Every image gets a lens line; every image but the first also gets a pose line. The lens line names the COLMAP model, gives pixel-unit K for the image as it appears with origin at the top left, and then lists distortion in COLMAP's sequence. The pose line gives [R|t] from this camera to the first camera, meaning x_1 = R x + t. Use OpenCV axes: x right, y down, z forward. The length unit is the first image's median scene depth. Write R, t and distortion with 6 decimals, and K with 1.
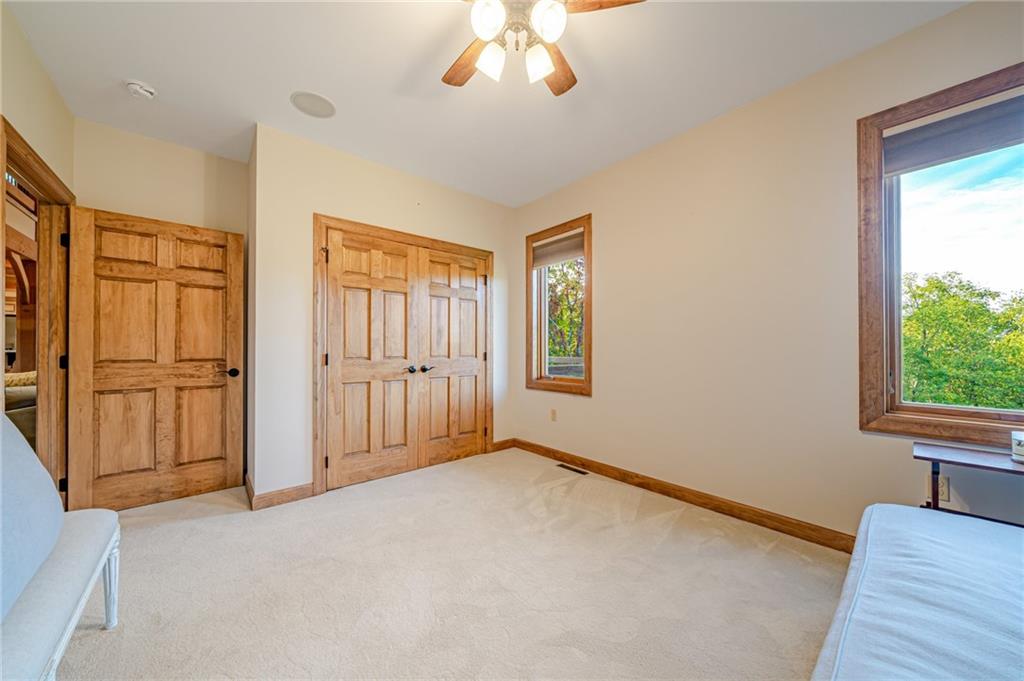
lens RADIAL K [[356.7, 0, 508.4], [0, 356.7, 345.9], [0, 0, 1]] dist [-0.002847, -0.000143]
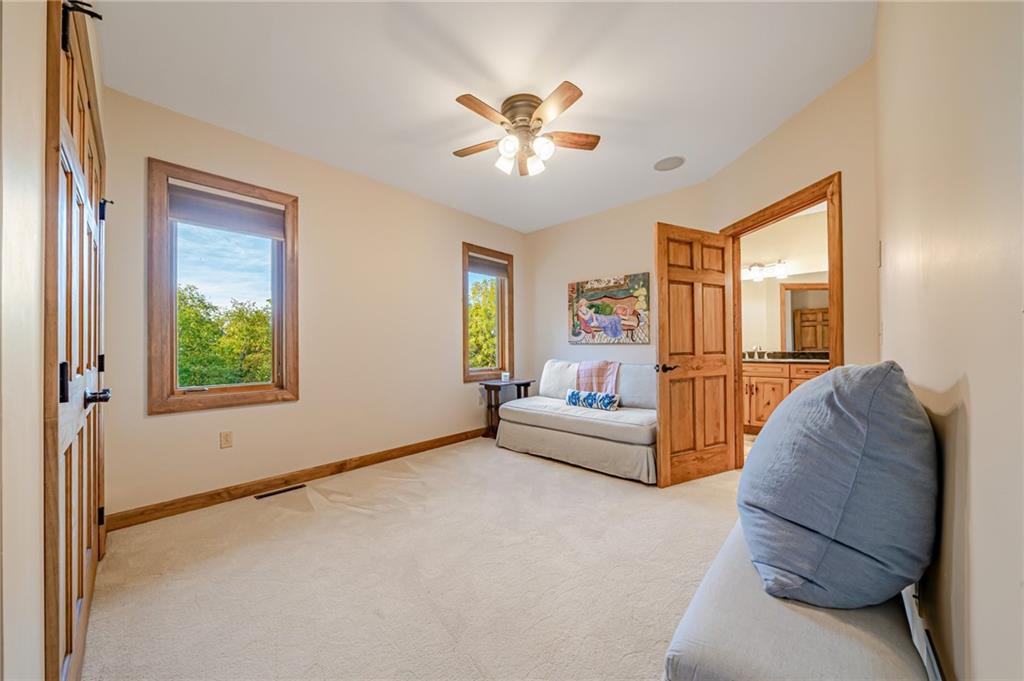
lens RADIAL K [[356.7, 0, 508.4], [0, 356.7, 343.3], [0, 0, 1]] dist [-0.002847, -0.000143]
pose [[-0.121251, 0.009796, 0.992573, -0.722905], [0.000681, 0.999952, -0.009786, 0.007747], [-0.992622, -0.000511, -0.121252, 0.579660]]
